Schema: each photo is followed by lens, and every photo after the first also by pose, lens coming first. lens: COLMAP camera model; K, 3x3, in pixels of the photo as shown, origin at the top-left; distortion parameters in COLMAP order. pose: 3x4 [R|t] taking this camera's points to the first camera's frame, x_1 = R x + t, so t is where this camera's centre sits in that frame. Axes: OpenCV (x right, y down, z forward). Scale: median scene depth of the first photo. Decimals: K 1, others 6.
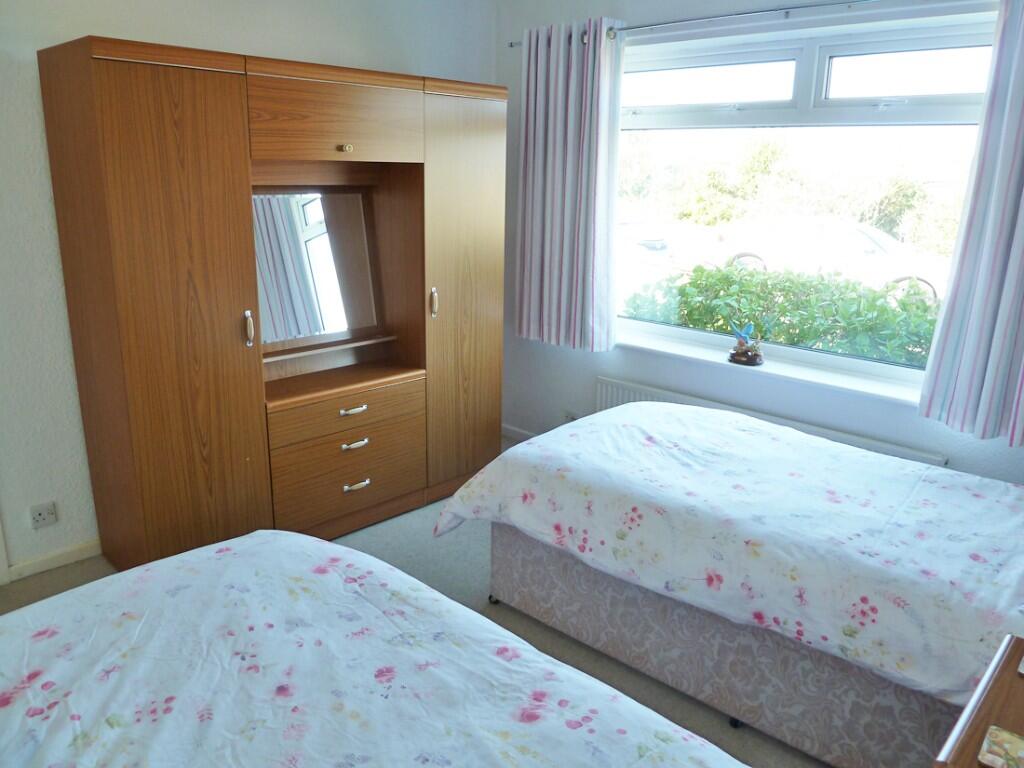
lens RADIAL K [[762.6, 0, 508.2], [0, 762.6, 381.3], [0, 0, 1]] dist [-0.020788, -0.010565]
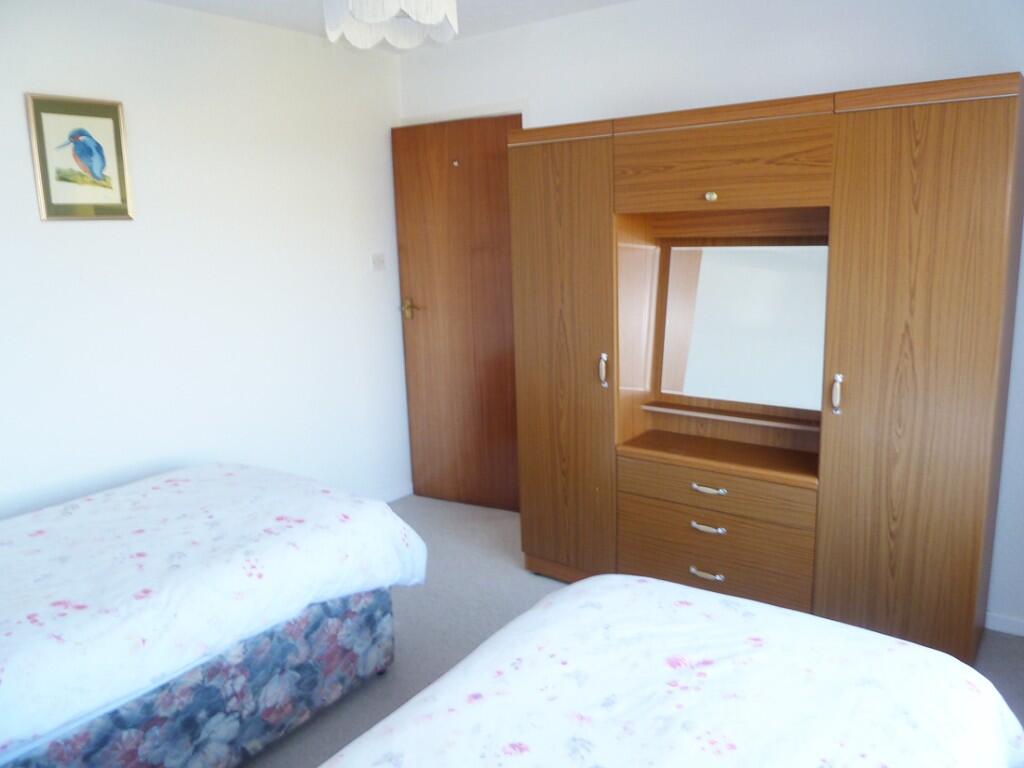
lens RADIAL K [[762.6, 0, 508.2], [0, 762.6, 381.3], [0, 0, 1]] dist [-0.020788, -0.010565]
pose [[0.105613, 0.182262, -0.977561, 0.667332], [-0.222623, 0.962441, 0.155392, -0.182994], [0.969167, 0.201216, 0.142222, 0.687018]]
